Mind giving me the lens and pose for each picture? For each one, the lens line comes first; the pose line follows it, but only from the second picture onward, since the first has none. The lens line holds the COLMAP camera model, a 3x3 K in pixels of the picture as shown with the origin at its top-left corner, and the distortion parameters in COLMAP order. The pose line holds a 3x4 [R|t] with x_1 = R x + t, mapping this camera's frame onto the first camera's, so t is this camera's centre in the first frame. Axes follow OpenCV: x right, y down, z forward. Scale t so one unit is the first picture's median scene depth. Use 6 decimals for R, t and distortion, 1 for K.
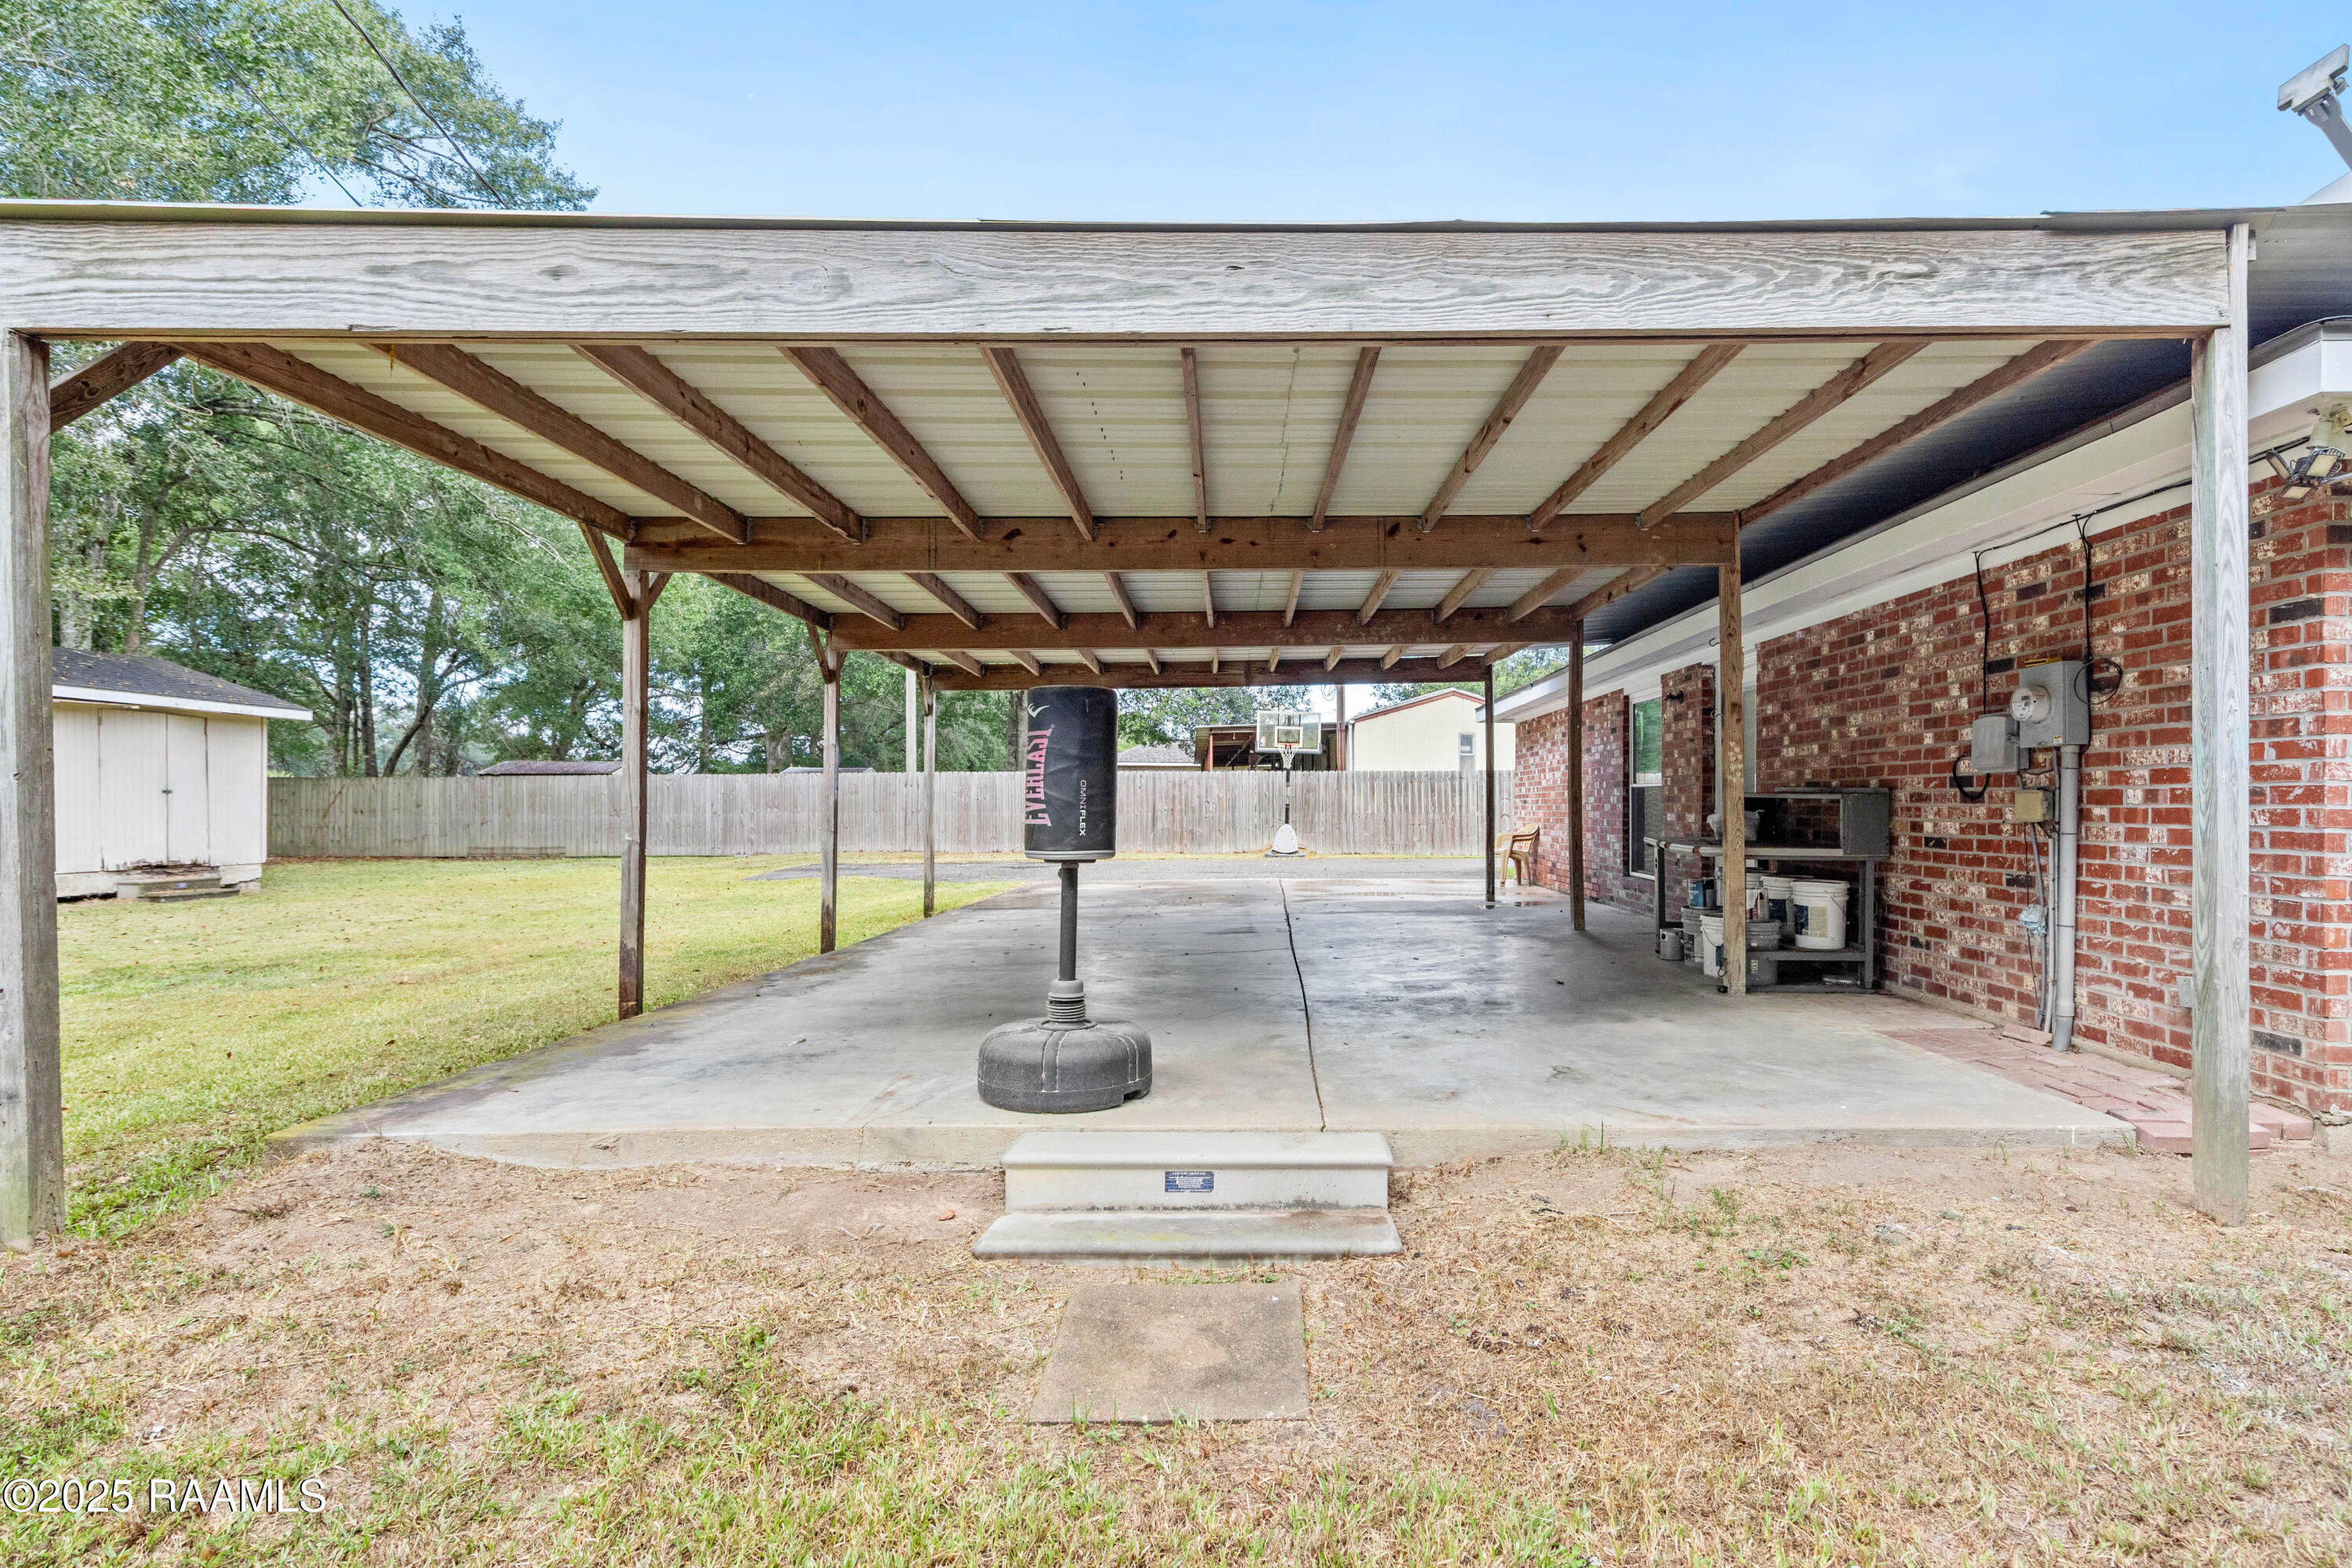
lens RADIAL K [[1106.9, 0, 1268.7], [0, 1106.9, 799.8], [0, 0, 1]] dist [0.006567, -0.000529]
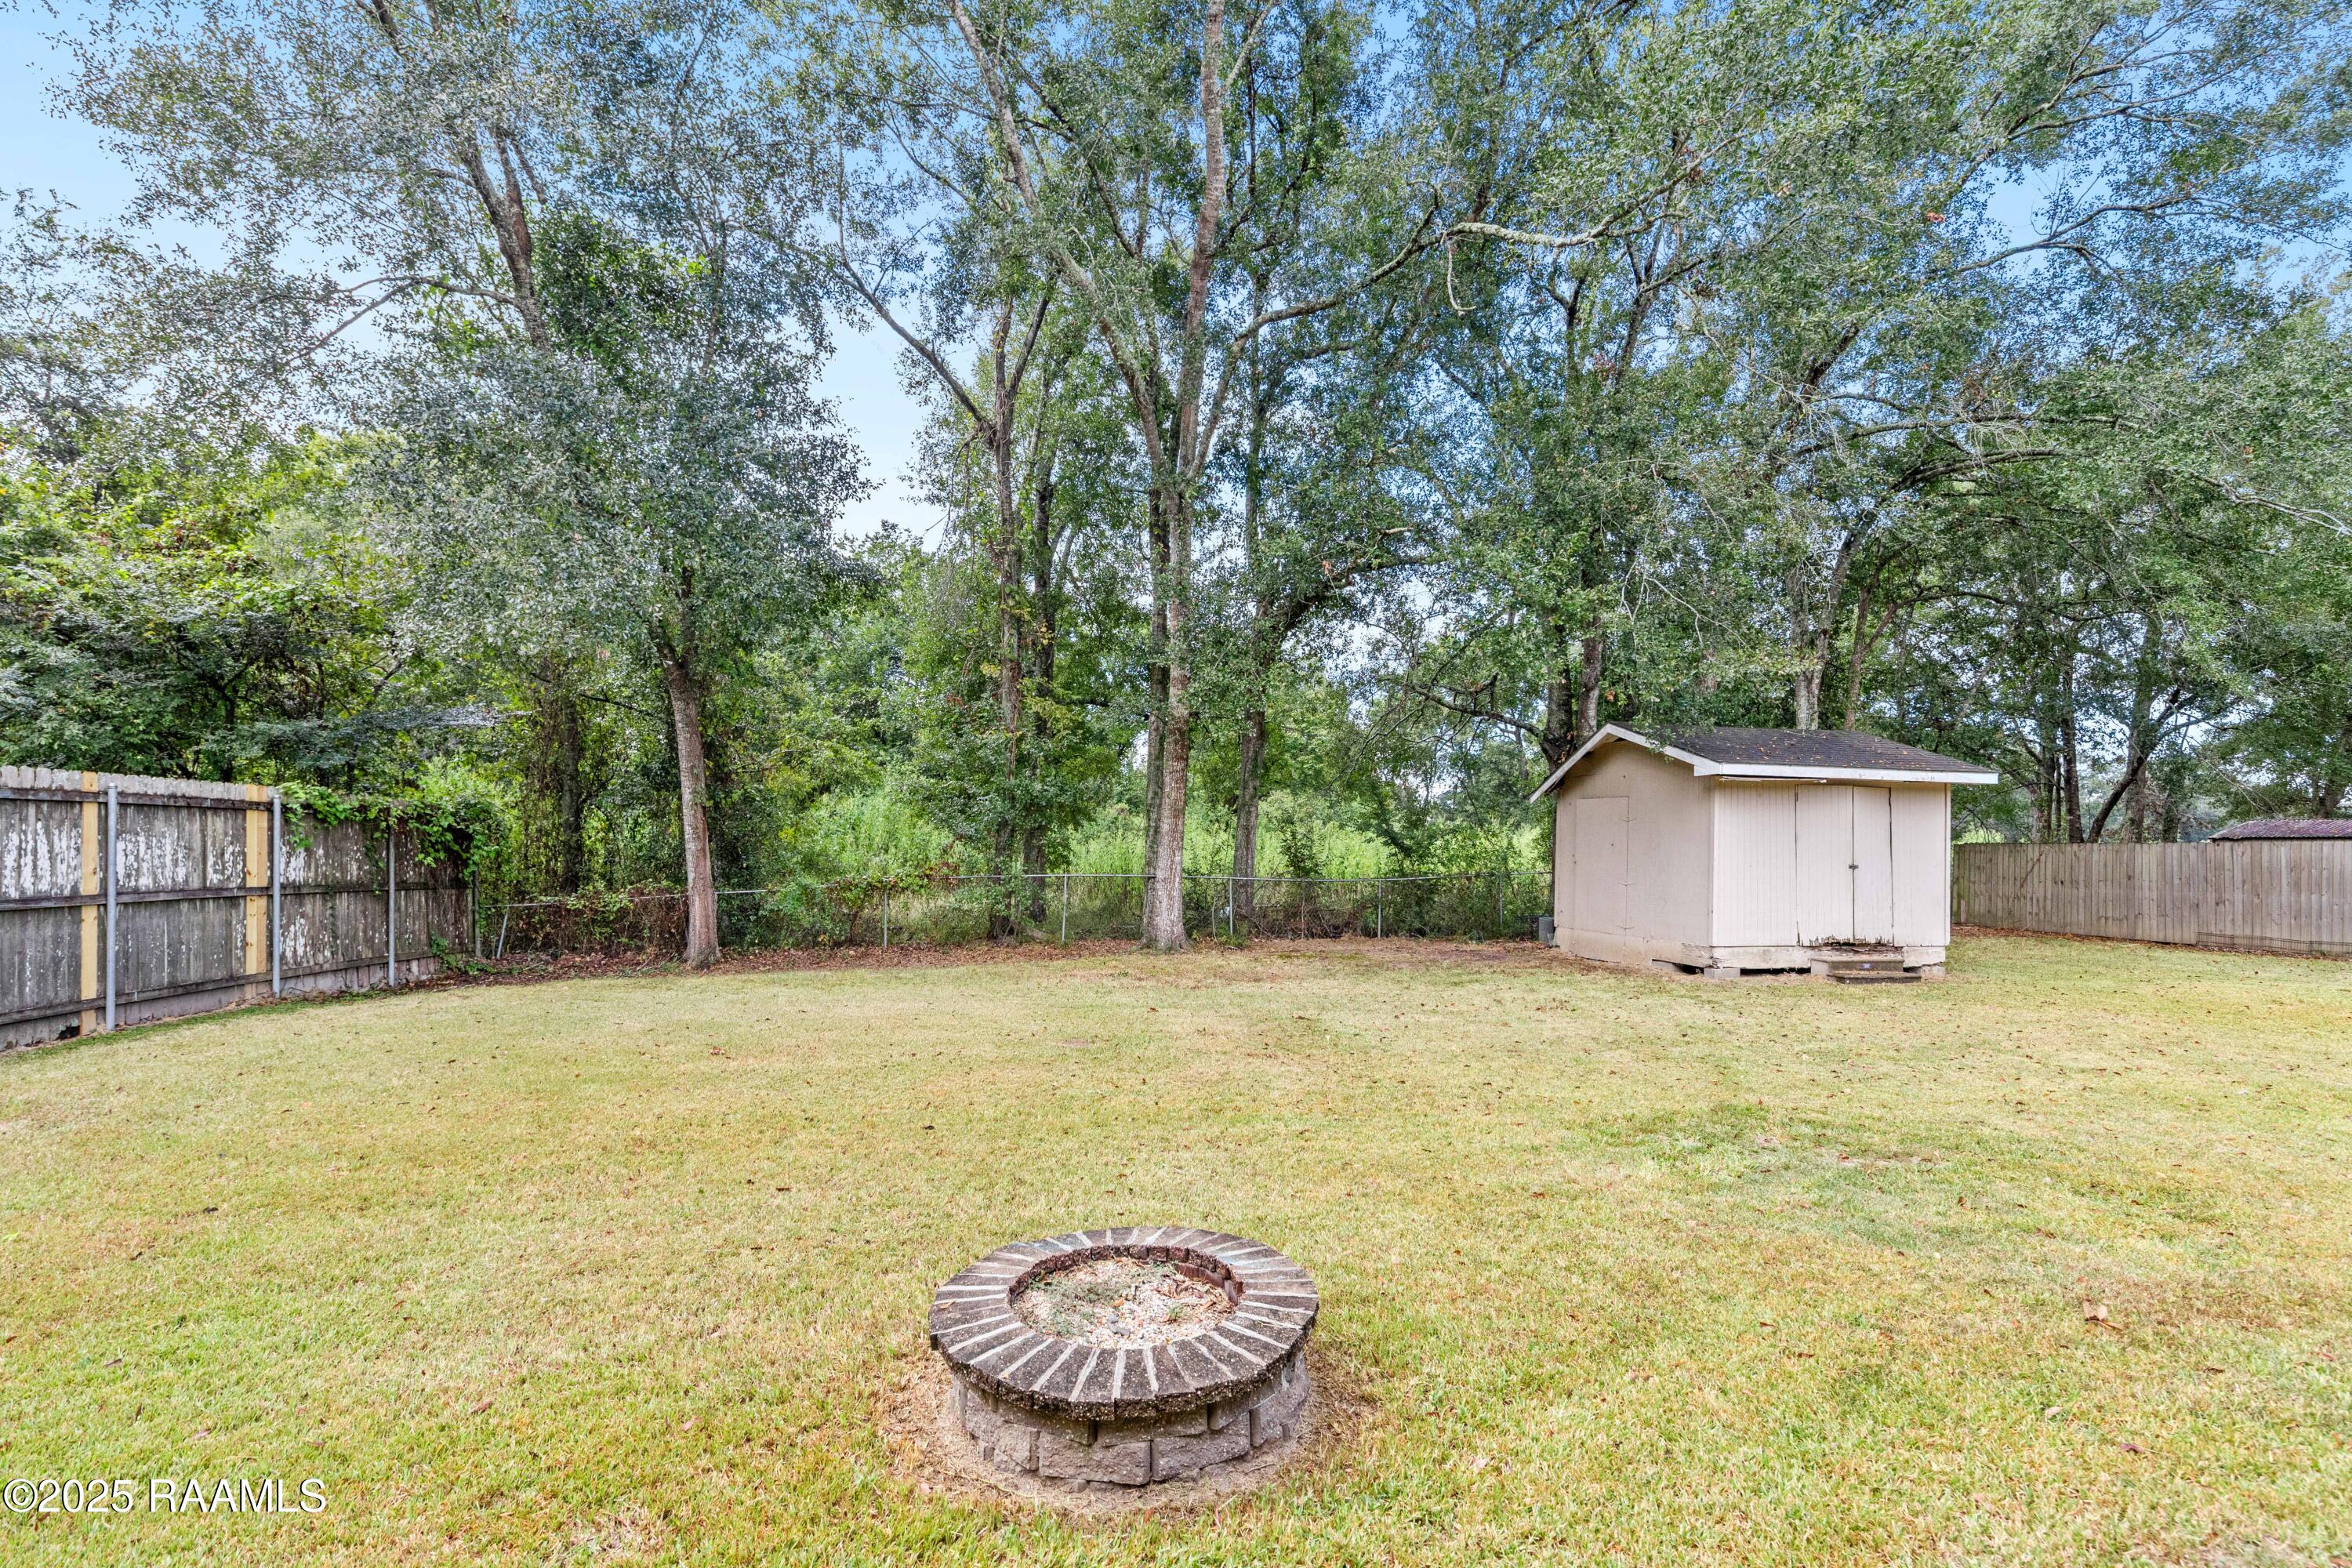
lens RADIAL K [[1070.8, 0, 1191.3], [0, 1070.8, 832.1], [0, 0, 1]] dist [0.008096, -0.000510]
pose [[0.198971, -0.011593, -0.979937, -0.117516], [-0.008105, 0.999876, -0.013474, -0.012335], [0.979972, 0.010624, 0.198852, 0.154684]]
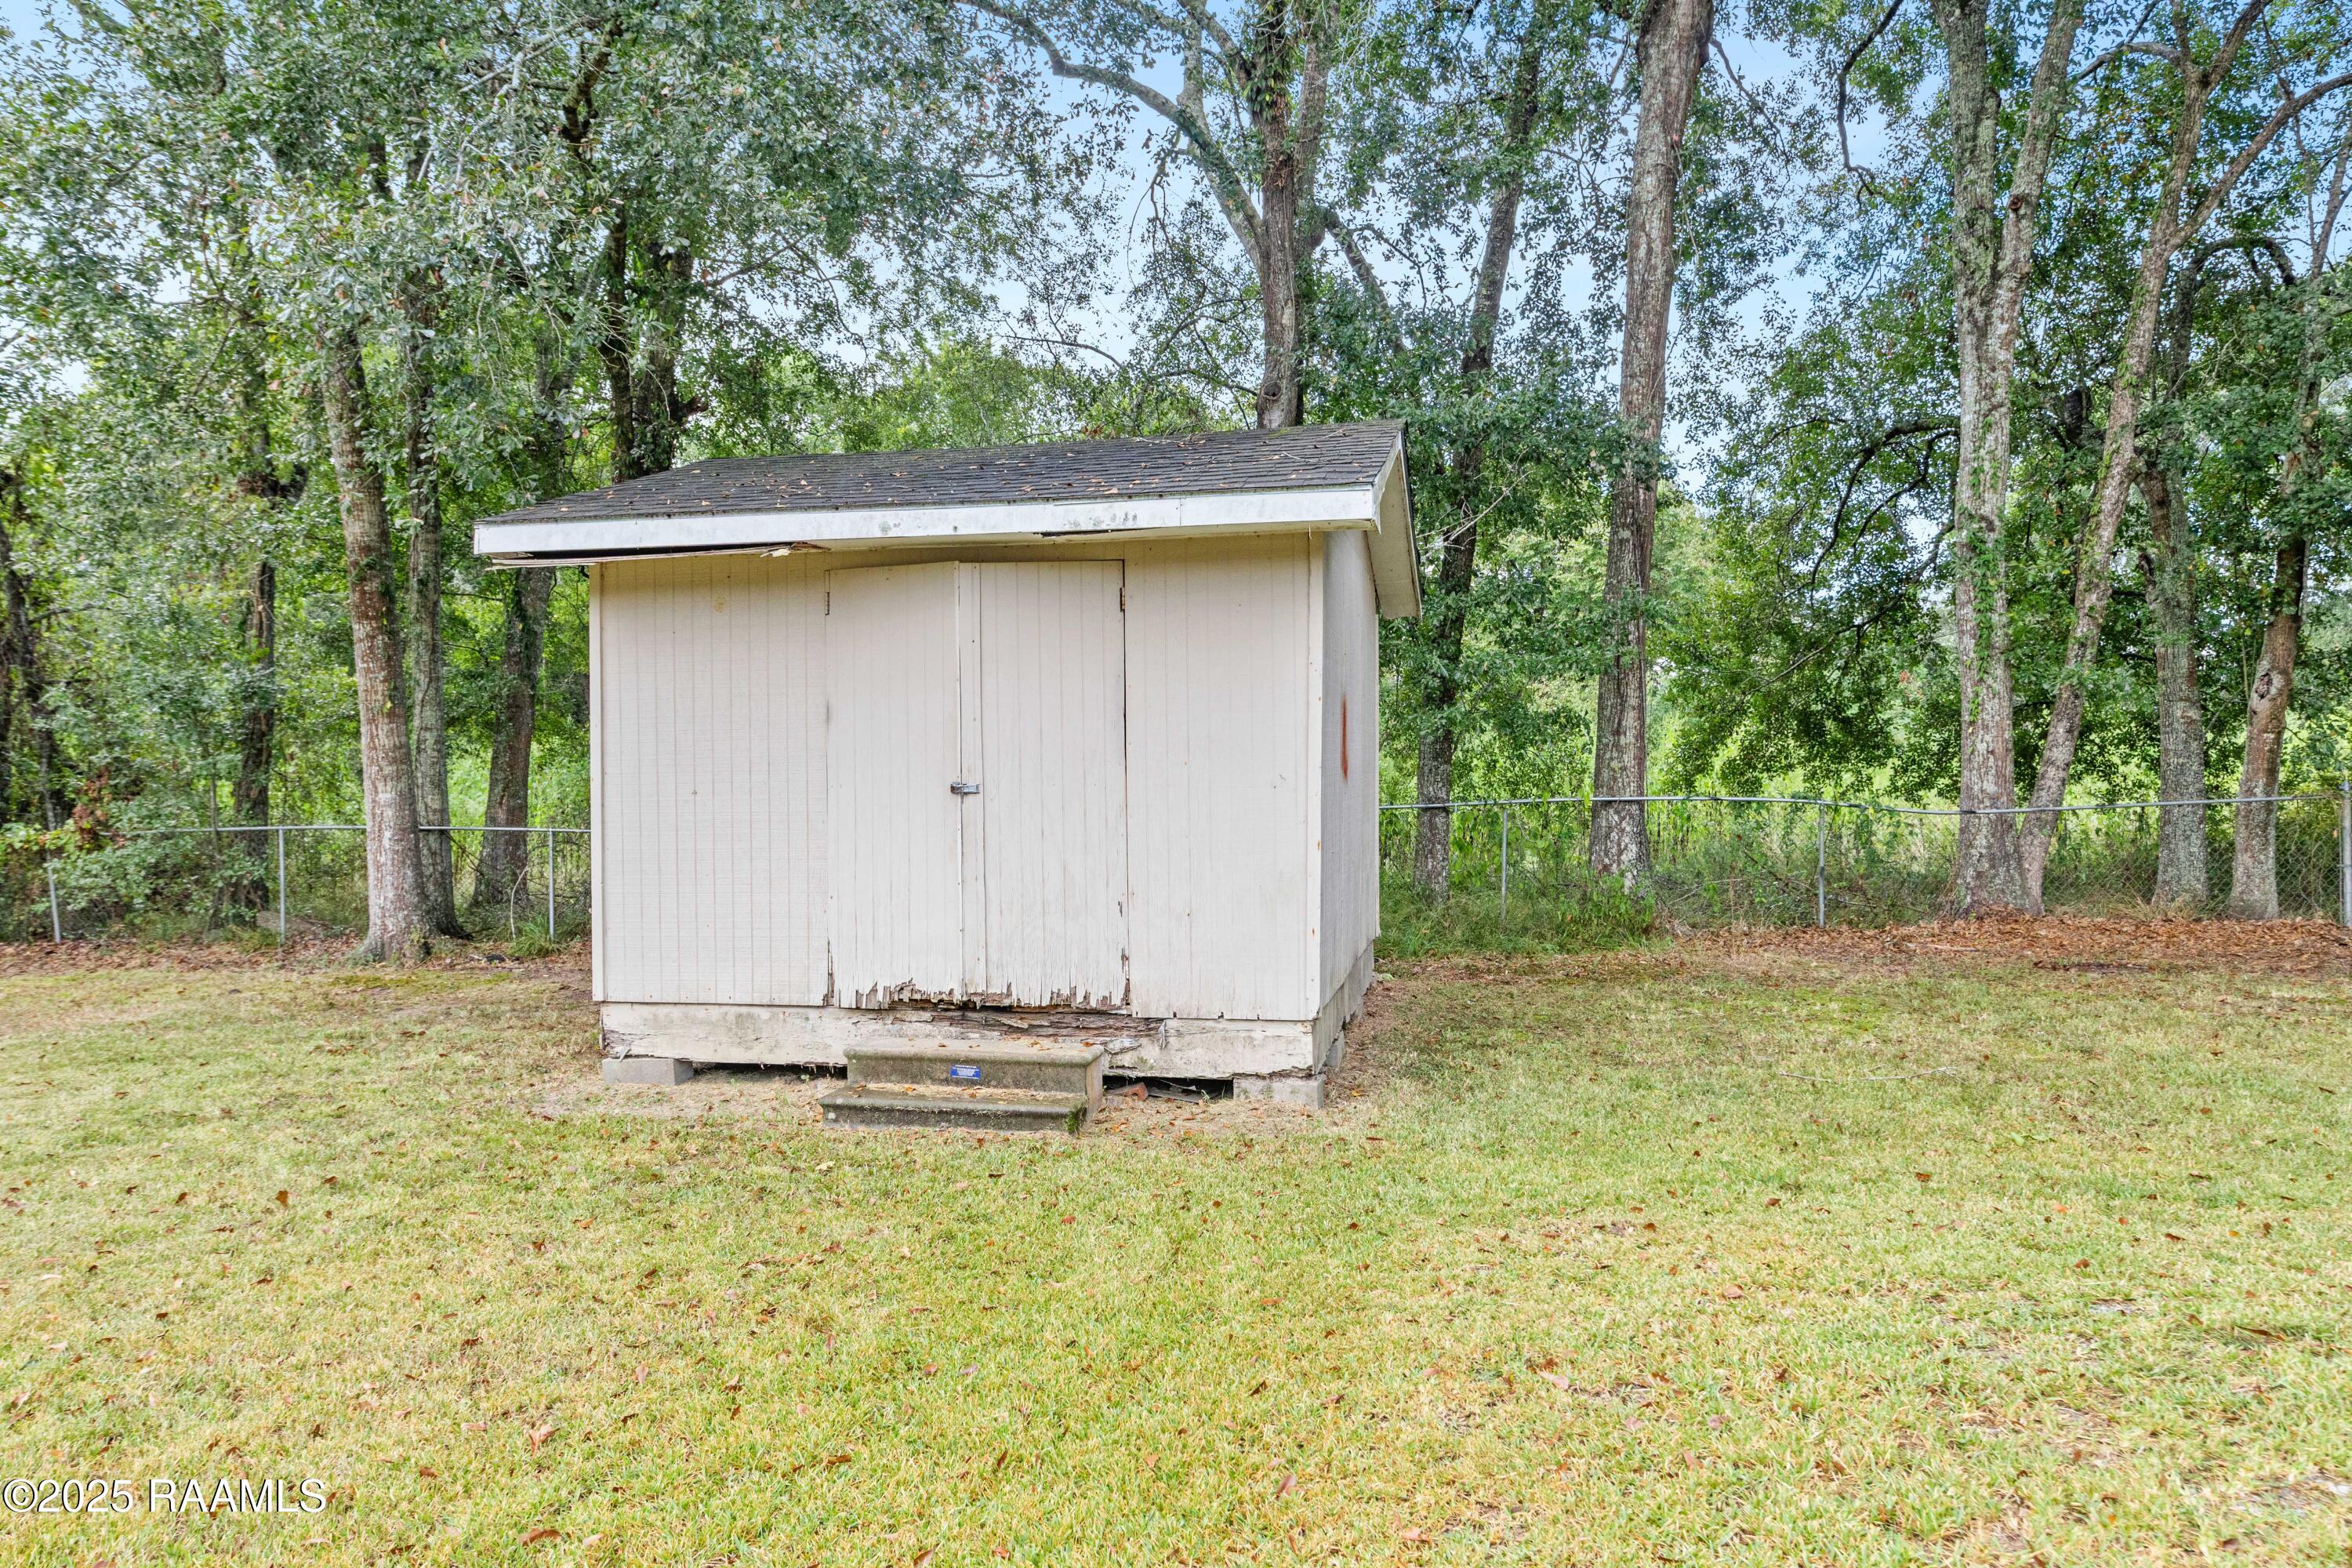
lens RADIAL K [[1587.9, 0, 1176.0], [0, 1587.9, 784.0], [0, 0, 1]] dist [-0.001807, -0.000153]
pose [[-0.223384, 0.003817, -0.974723, -0.323406], [0.014006, 0.999902, 0.000705, -0.004899], [0.974630, -0.013495, -0.223415, 0.710765]]
